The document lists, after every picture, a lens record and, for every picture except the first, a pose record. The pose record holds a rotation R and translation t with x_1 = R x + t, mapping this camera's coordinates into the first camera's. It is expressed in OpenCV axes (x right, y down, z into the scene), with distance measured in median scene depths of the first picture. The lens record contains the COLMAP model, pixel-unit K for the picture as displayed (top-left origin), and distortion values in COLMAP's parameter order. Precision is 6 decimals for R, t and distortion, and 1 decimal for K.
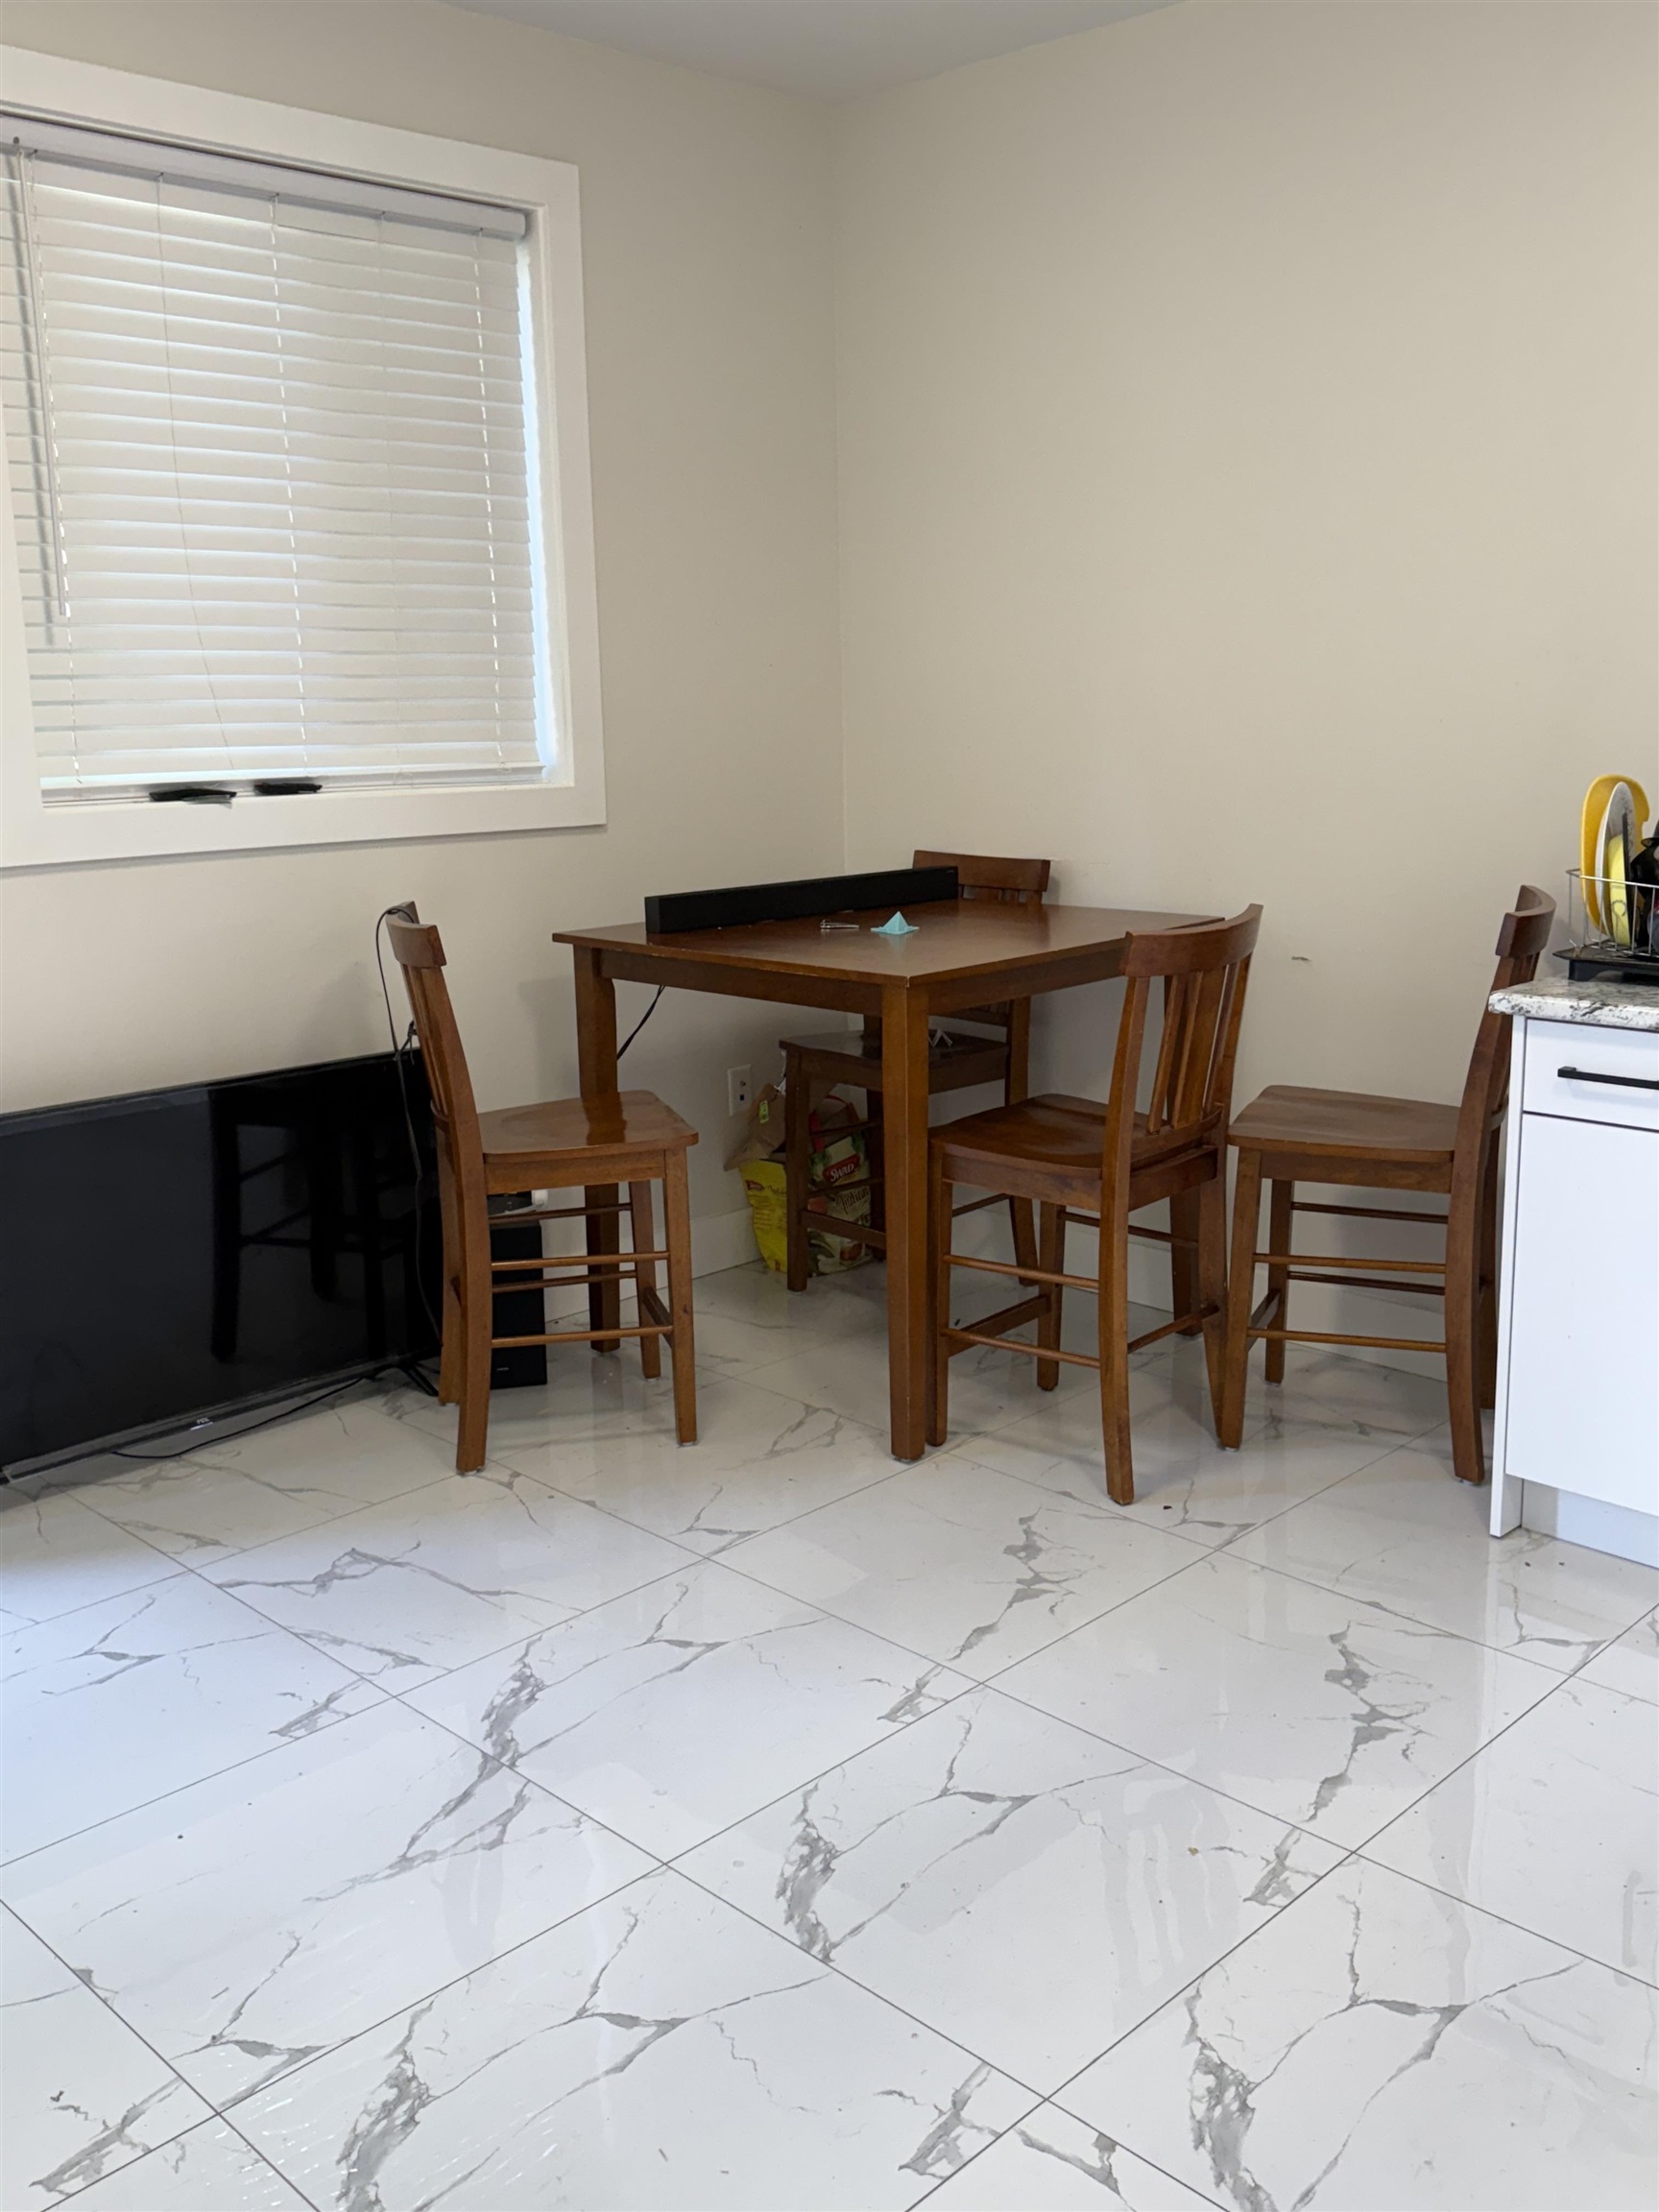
lens RADIAL K [[1969.4, 0, 817.5], [0, 1969.4, 1108.4], [0, 0, 1]] dist [0.046803, -0.122087]
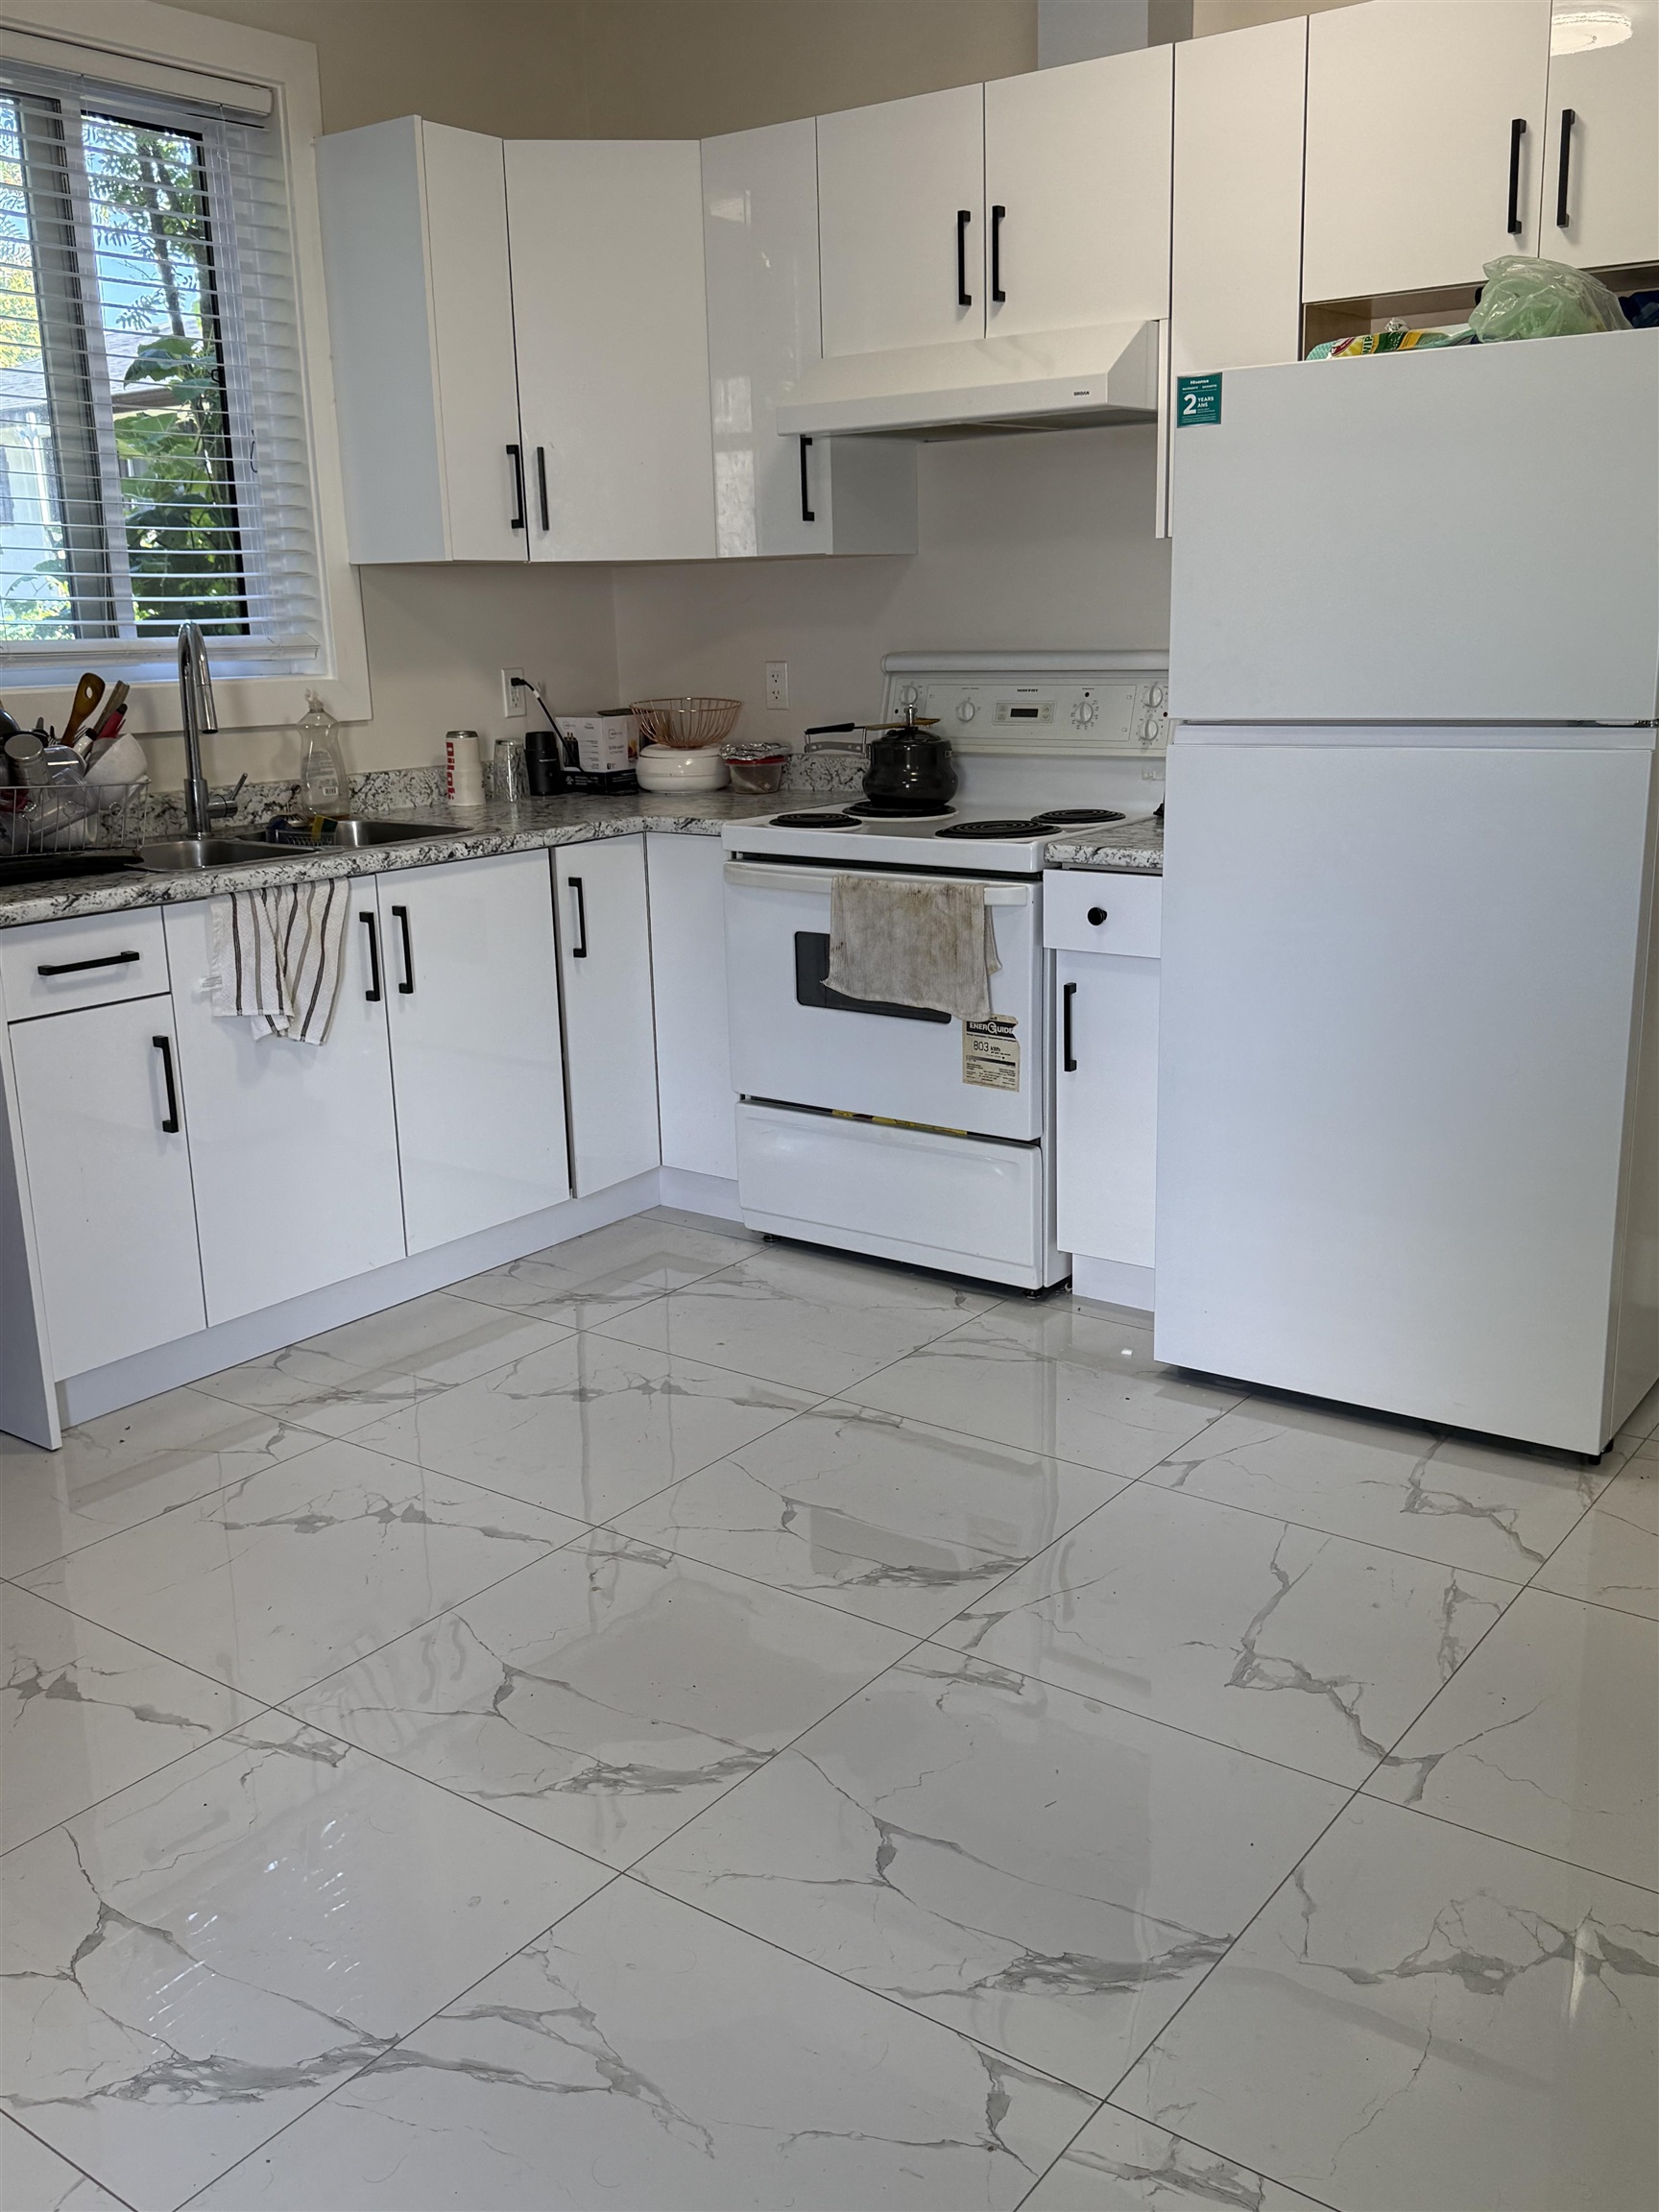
lens RADIAL K [[1969.4, 0, 818.7], [0, 1969.4, 1095.4], [0, 0, 1]] dist [0.046803, -0.122087]
pose [[-0.136640, -0.231402, 0.963215, -0.834078], [0.235976, 0.936741, 0.258517, -0.155499], [-0.962104, 0.262619, -0.073391, 0.841054]]
